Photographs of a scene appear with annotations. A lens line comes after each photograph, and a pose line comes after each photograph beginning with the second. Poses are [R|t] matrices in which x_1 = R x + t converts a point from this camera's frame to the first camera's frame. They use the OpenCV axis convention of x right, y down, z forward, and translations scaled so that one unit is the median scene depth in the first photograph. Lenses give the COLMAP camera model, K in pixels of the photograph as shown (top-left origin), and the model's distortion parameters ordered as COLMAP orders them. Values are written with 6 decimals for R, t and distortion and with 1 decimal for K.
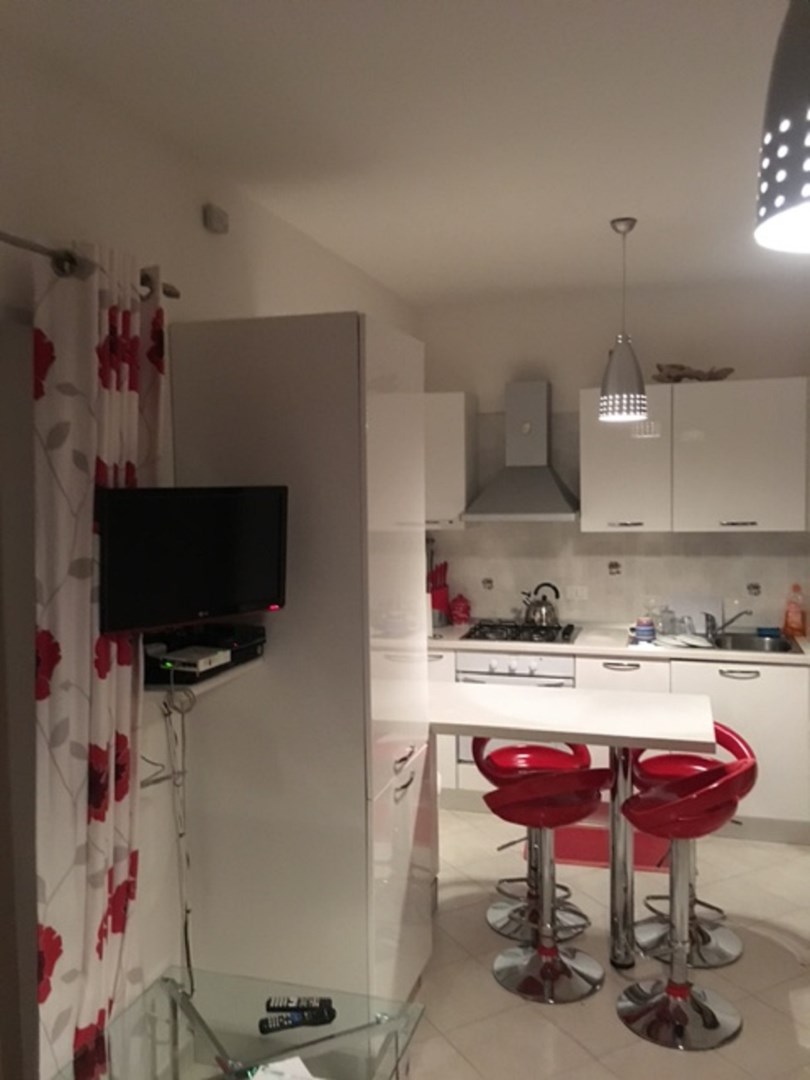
lens RADIAL K [[899.6, 0, 402.9], [0, 899.6, 544.3], [0, 0, 1]] dist [0.044761, -0.009995]
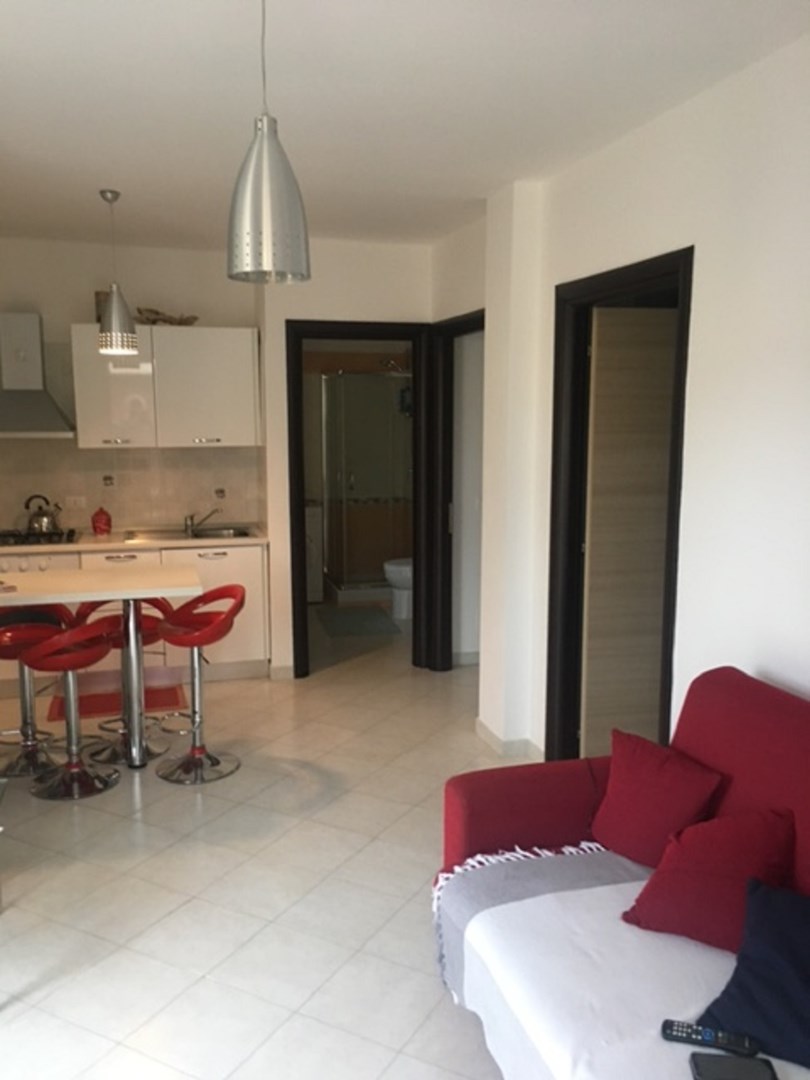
lens RADIAL K [[904.2, 0, 410.8], [0, 904.2, 535.6], [0, 0, 1]] dist [0.012578, -0.013007]
pose [[0.834803, -0.058684, 0.547412, -0.123726], [0.026267, 0.997416, 0.066868, 0.043200], [-0.549921, -0.041443, 0.834188, -0.293930]]
